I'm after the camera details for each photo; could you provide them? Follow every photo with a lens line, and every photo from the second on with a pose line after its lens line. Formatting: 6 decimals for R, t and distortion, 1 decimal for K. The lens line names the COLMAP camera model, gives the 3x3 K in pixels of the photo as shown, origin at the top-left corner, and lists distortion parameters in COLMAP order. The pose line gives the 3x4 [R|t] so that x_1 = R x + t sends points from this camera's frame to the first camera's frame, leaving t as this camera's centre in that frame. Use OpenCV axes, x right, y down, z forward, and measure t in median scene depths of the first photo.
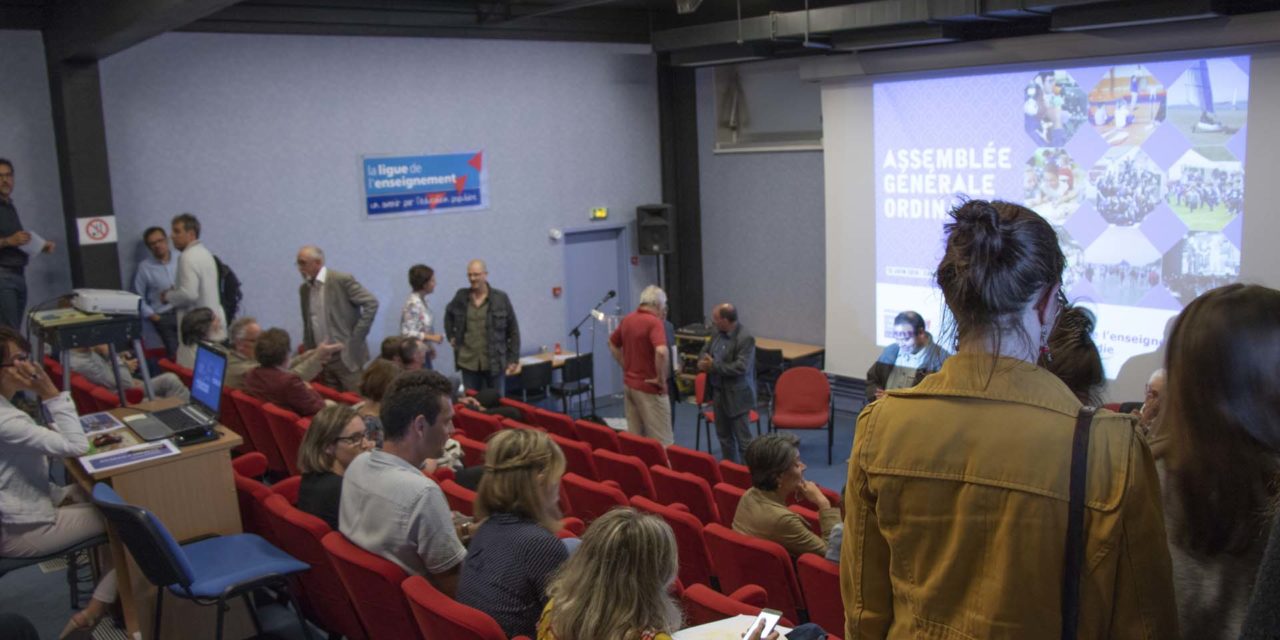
lens RADIAL K [[1044.4, 0, 628.6], [0, 1044.4, 343.8], [0, 0, 1]] dist [-0.181889, 0.141407]
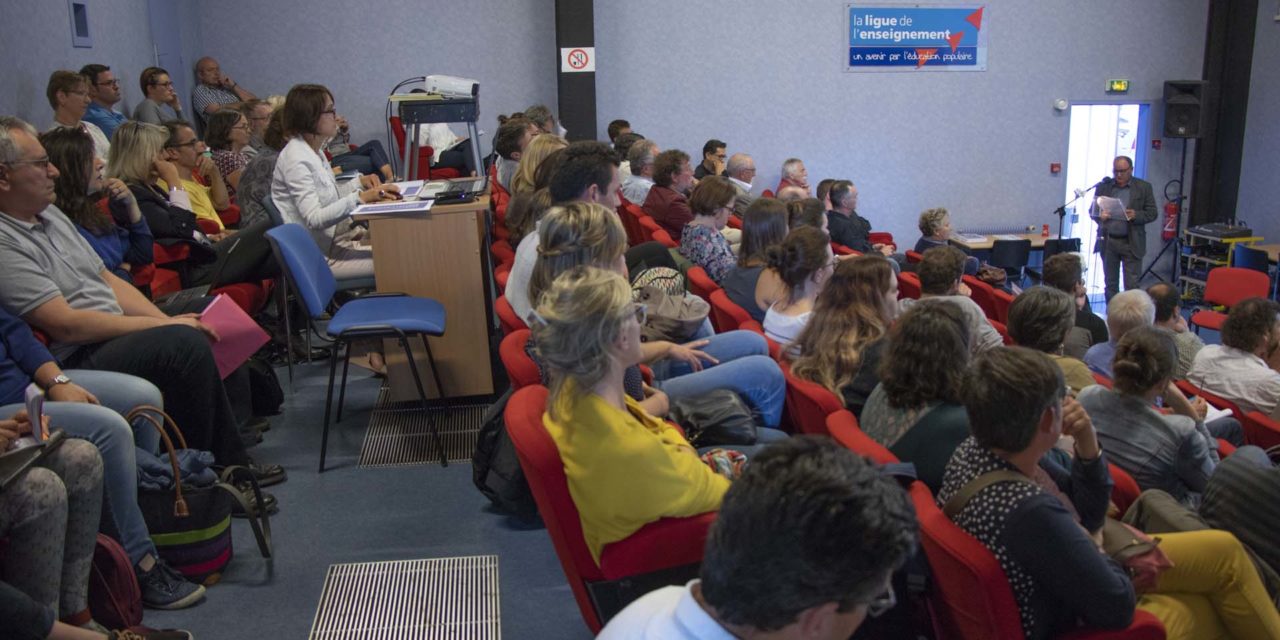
lens RADIAL K [[1044.4, 0, 623.6], [0, 1044.4, 316.2], [0, 0, 1]] dist [-0.181889, 0.141407]
pose [[0.840294, 0.155355, -0.519395, 0.087966], [-0.112340, 0.987164, 0.113522, 0.018351], [0.530365, -0.037043, 0.846960, 0.044021]]
